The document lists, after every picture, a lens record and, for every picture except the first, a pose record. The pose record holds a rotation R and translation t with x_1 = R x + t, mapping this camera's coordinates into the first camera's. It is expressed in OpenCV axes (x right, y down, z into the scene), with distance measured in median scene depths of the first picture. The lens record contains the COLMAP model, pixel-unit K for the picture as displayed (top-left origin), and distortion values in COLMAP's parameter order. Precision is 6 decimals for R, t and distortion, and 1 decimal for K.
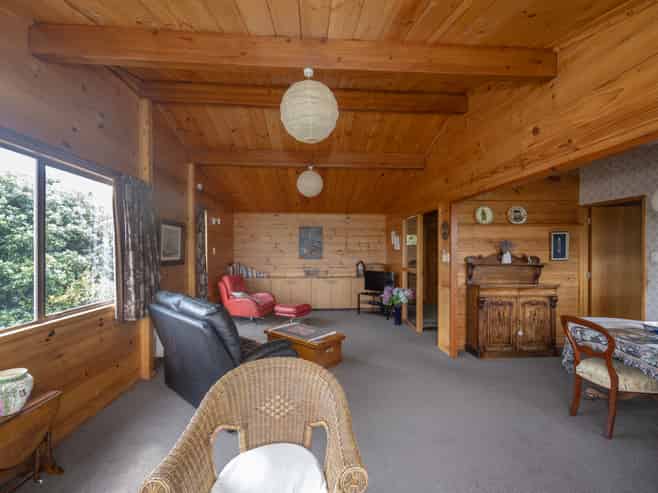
lens RADIAL K [[292.3, 0, 331.0], [0, 292.3, 250.8], [0, 0, 1]] dist [0.000286, -0.000006]
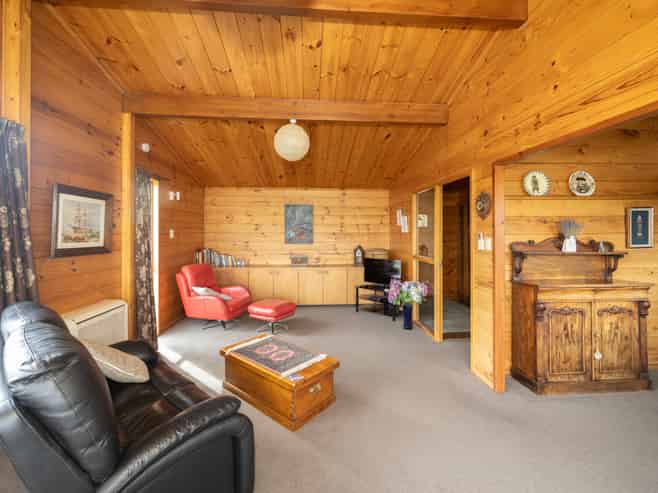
lens RADIAL K [[291.1, 0, 327.1], [0, 291.1, 222.9], [0, 0, 1]] dist [0.000617, -0.000063]
pose [[0.999999, 0.001265, 0.000792, 0.017126], [-0.001235, 0.999312, -0.037065, -0.000612], [-0.000838, 0.037064, 0.999313, 0.292075]]
